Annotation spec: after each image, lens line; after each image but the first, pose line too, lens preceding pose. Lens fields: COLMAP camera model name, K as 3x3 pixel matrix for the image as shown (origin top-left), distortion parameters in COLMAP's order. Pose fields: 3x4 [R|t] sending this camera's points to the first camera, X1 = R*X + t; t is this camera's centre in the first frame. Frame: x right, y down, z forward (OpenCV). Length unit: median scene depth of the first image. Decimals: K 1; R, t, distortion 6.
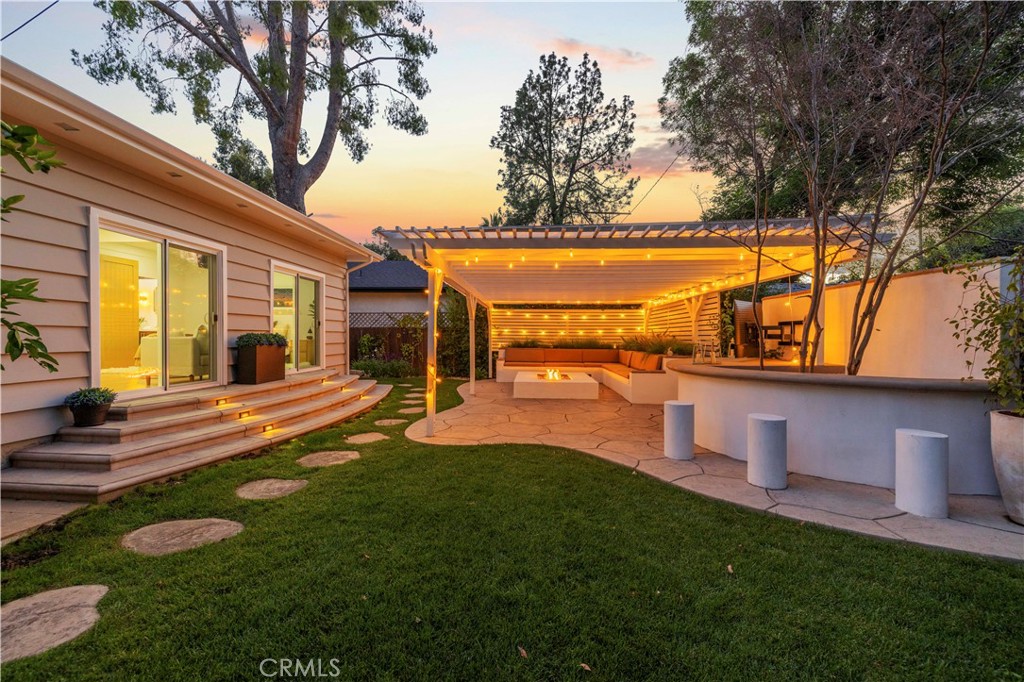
lens RADIAL K [[435.7, 0, 509.1], [0, 435.7, 338.3], [0, 0, 1]] dist [0.004610, 0.000595]
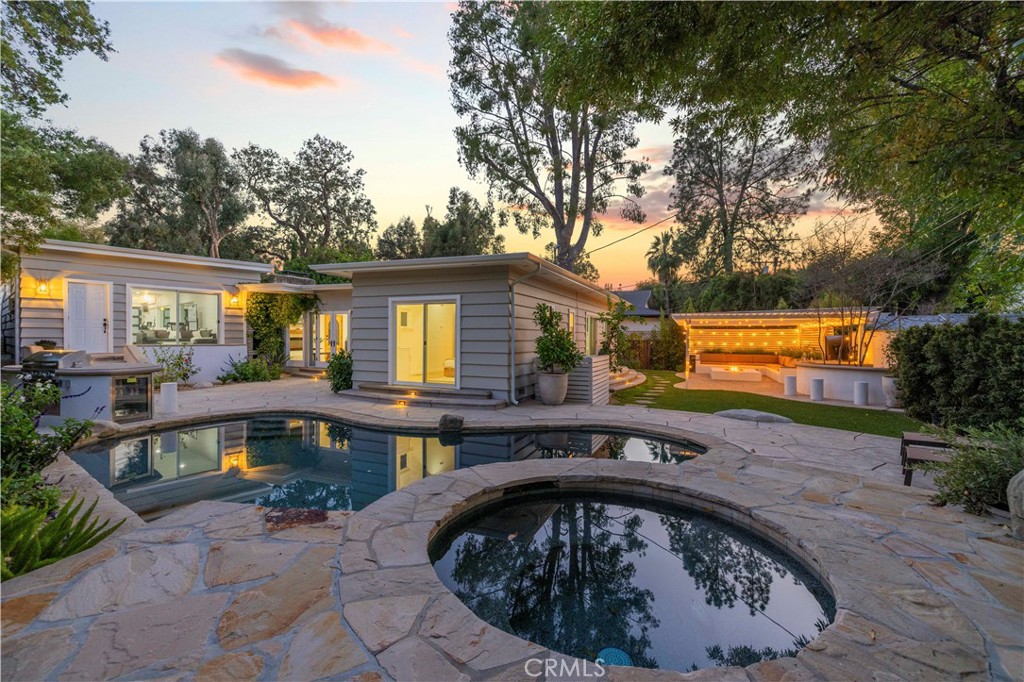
lens RADIAL K [[435.7, 0, 511.0], [0, 435.7, 340.7], [0, 0, 1]] dist [0.004610, 0.000595]
pose [[0.941897, 0.002372, -0.335895, -0.033578], [-0.002135, 0.999997, 0.001075, -0.006835], [0.335896, -0.000295, 0.941899, -0.210224]]
